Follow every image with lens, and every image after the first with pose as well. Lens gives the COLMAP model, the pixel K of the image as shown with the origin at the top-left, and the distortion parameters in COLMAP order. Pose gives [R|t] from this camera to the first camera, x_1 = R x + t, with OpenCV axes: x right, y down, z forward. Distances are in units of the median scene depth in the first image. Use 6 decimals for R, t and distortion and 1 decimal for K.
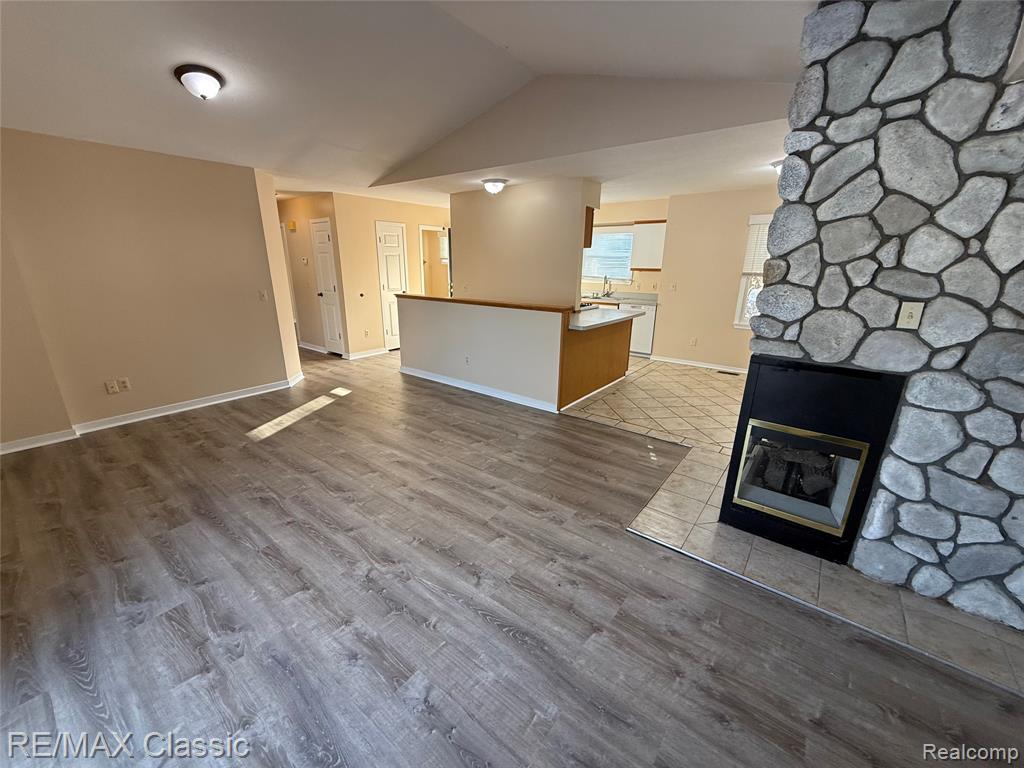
lens RADIAL K [[406.9, 0, 511.3], [0, 406.9, 384.7], [0, 0, 1]] dist [0.002126, 0.000229]
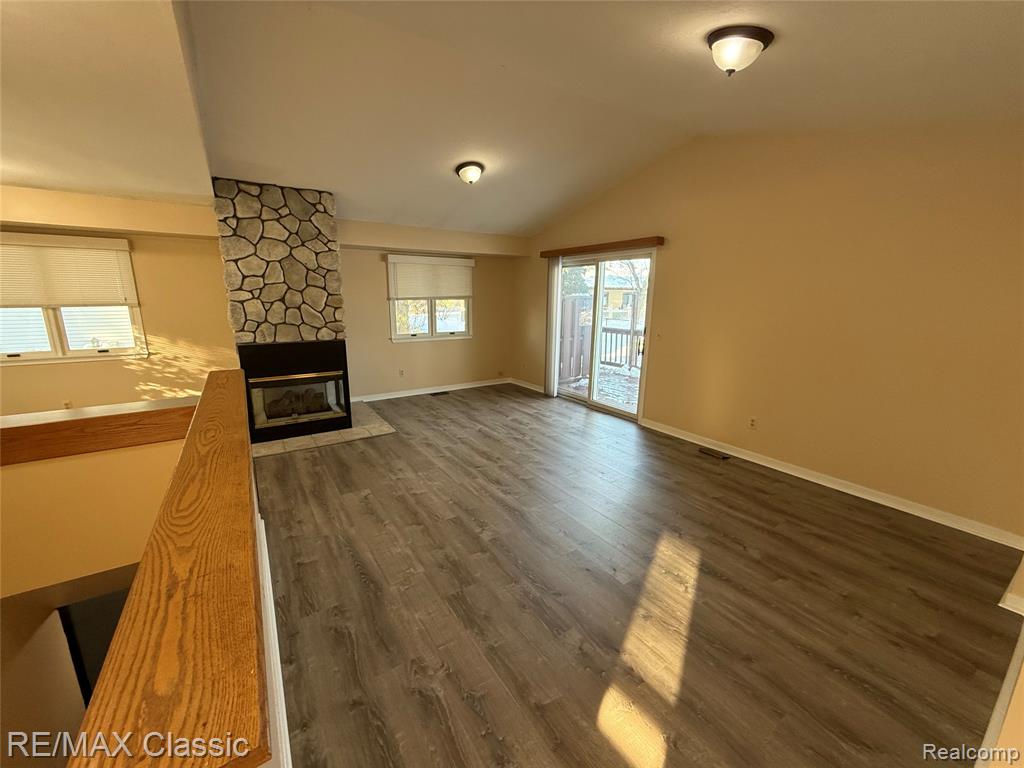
lens RADIAL K [[406.9, 0, 511.9], [0, 406.9, 385.1], [0, 0, 1]] dist [0.002126, 0.000229]
pose [[-0.947678, -0.084322, 0.307889, -0.741883], [0.079413, 0.871891, 0.483218, -0.672229], [-0.309192, 0.482386, -0.819576, 2.118827]]
